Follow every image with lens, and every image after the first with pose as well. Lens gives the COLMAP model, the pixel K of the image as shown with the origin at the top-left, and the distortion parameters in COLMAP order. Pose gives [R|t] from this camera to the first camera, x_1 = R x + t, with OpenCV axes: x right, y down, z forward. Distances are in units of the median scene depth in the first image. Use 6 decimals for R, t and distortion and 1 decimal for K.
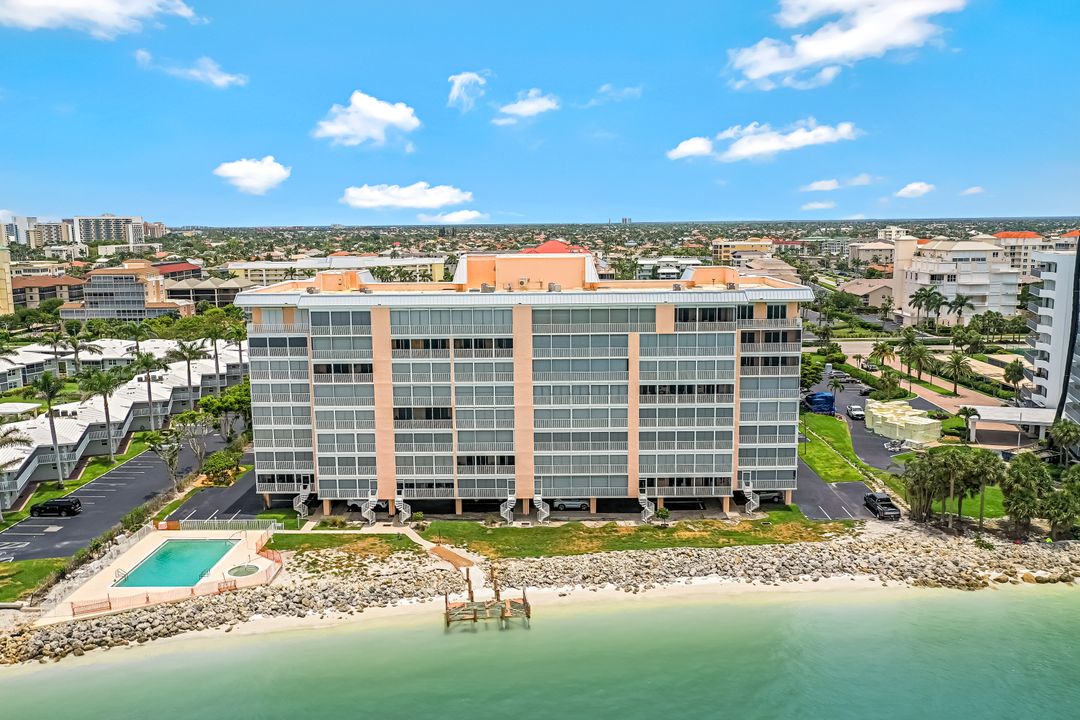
lens RADIAL K [[877.1, 0, 539.3], [0, 877.1, 348.1], [0, 0, 1]] dist [-0.005946, -0.002739]
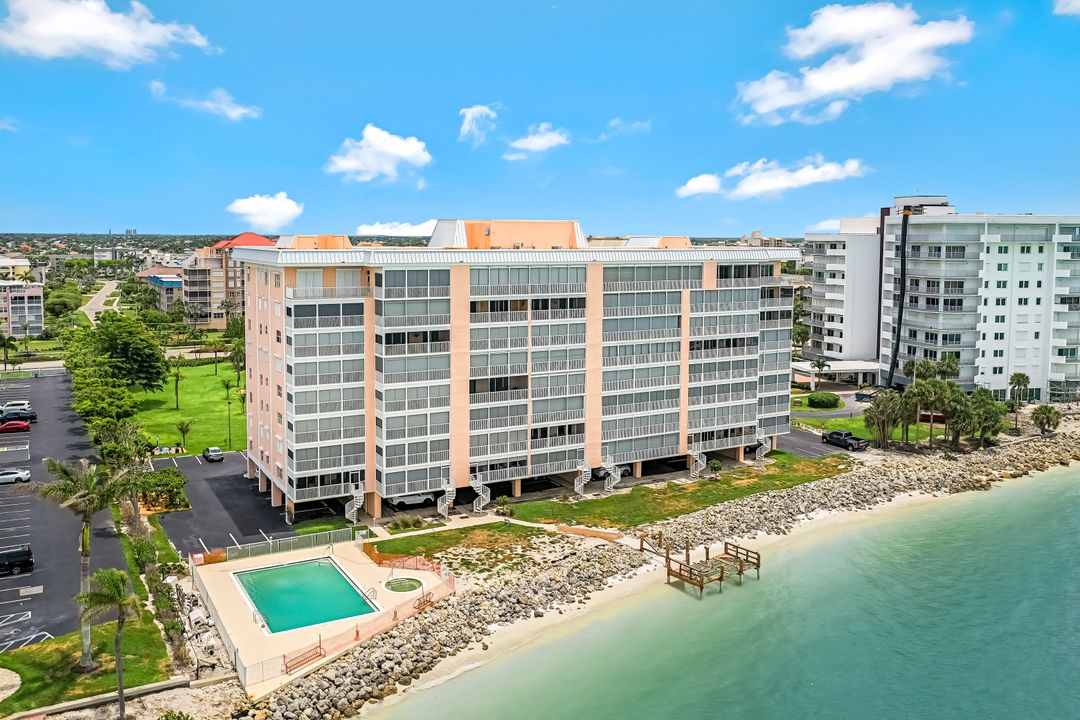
lens RADIAL K [[888.7, 0, 517.1], [0, 888.7, 293.4], [0, 0, 1]] dist [-0.003580, -0.004192]
pose [[0.868956, -0.015905, 0.494635, -0.564161], [0.055112, 0.996377, -0.064779, 0.042271], [-0.491812, 0.083550, 0.866684, 0.198978]]
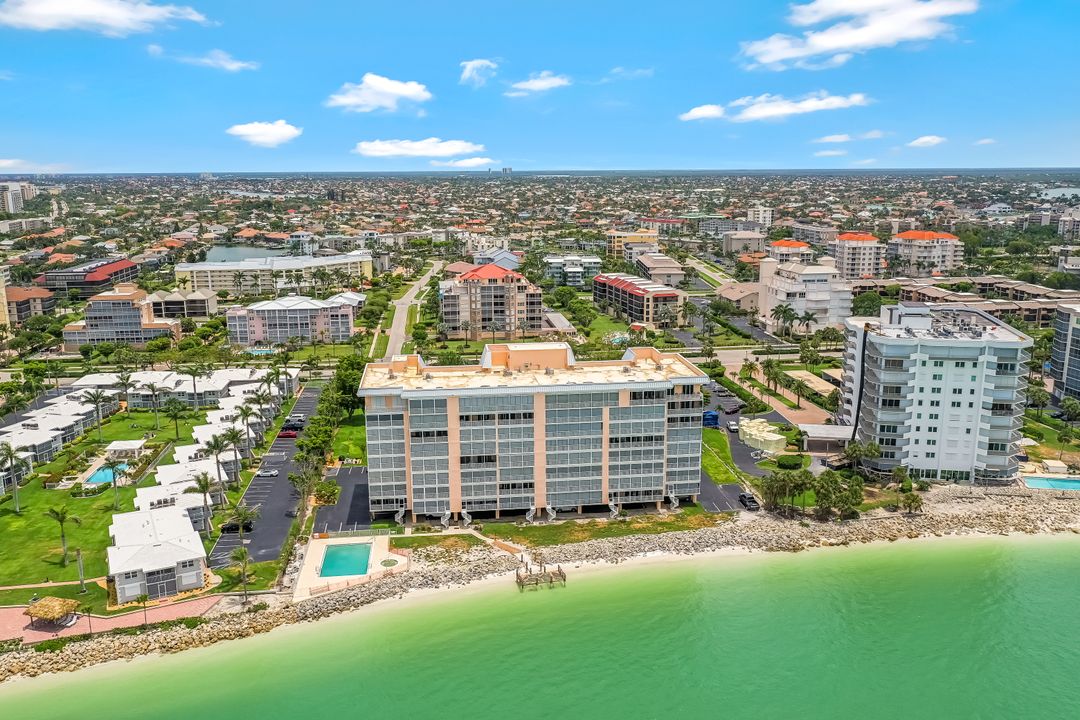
lens RADIAL K [[883.4, 0, 540.4], [0, 883.4, 334.9], [0, 0, 1]] dist [-0.001977, 0.000316]
pose [[0.990434, -0.020691, 0.136429, -0.237870], [0.014565, 0.998847, 0.045750, -0.229646], [-0.137218, -0.043325, 0.989593, -0.628777]]
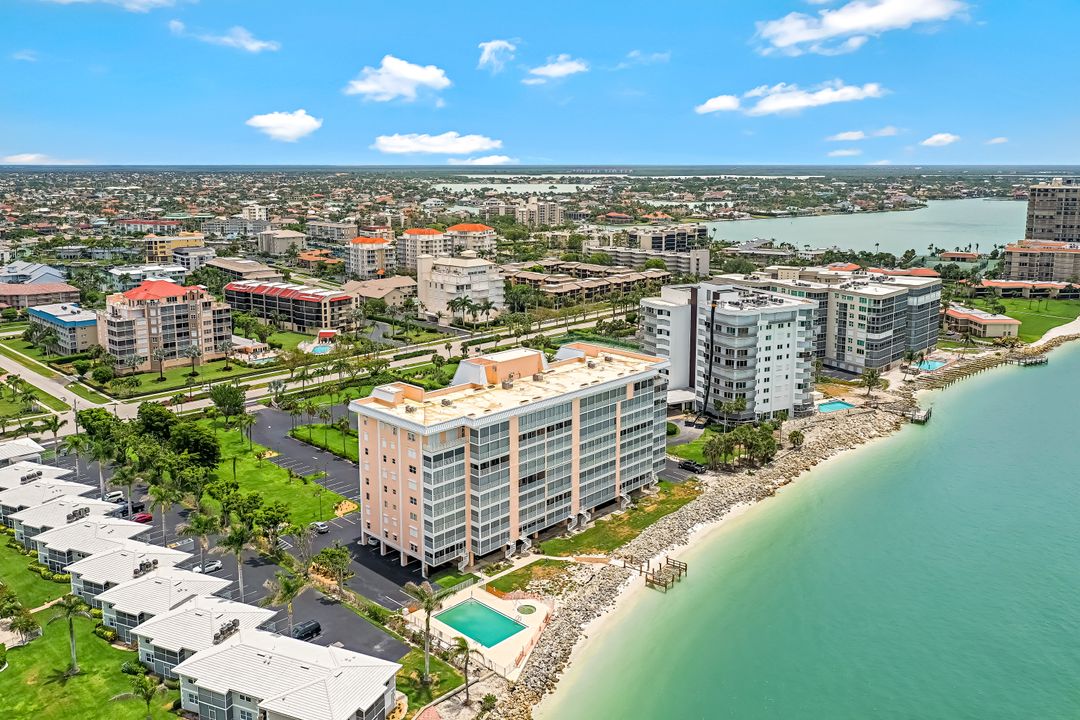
lens RADIAL K [[876.0, 0, 541.4], [0, 876.0, 277.4], [0, 0, 1]] dist [-0.007953, -0.004367]
pose [[0.679445, -0.081953, 0.729135, -1.214158], [0.093464, 0.995314, 0.024776, -0.313551], [-0.727749, 0.051314, 0.683921, -0.080435]]
